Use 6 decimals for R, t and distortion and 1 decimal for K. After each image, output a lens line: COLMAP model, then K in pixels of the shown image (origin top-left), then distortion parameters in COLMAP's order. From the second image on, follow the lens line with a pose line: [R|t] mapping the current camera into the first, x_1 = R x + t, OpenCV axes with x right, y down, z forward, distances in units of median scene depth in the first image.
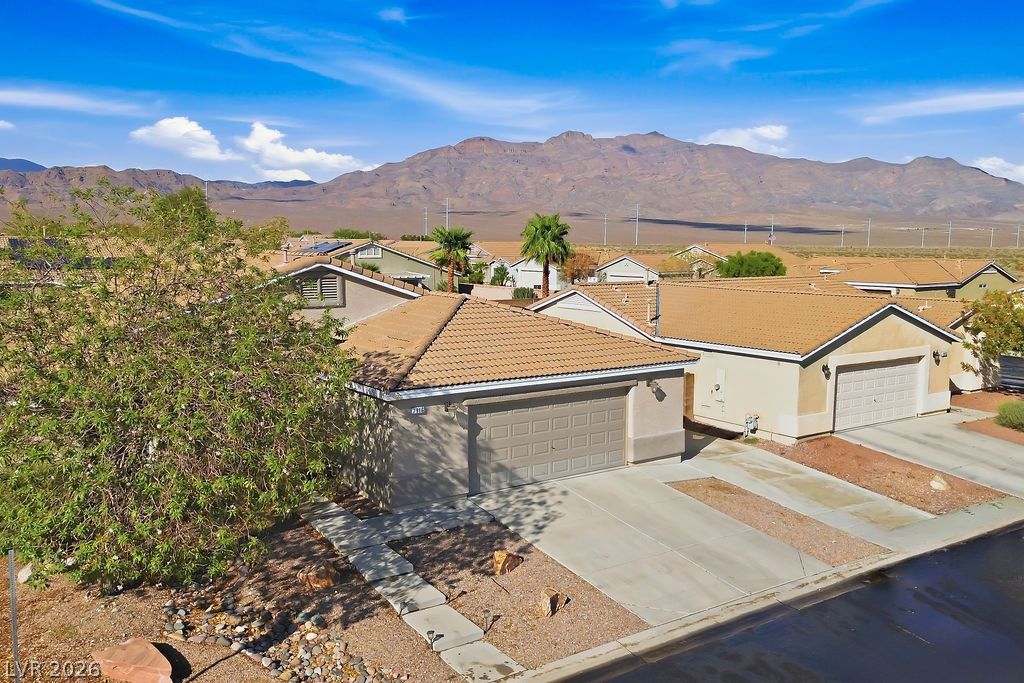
lens RADIAL K [[826.1, 0, 485.2], [0, 826.1, 340.2], [0, 0, 1]] dist [0.103926, -0.095987]
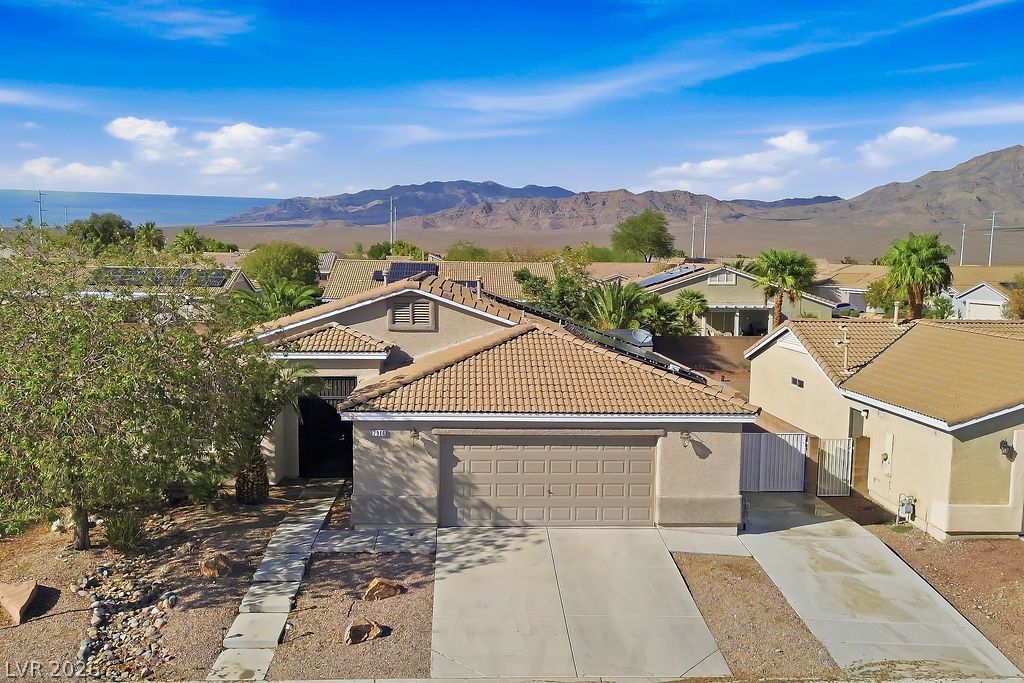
lens RADIAL K [[897.9, 0, 486.9], [0, 897.9, 342.2], [0, 0, 1]] dist [0.064132, -0.012453]
pose [[0.861272, 0.051919, -0.505485, 0.574335], [-0.068382, 0.997560, -0.014053, -0.020454], [0.503522, 0.046669, 0.862721, 0.097516]]
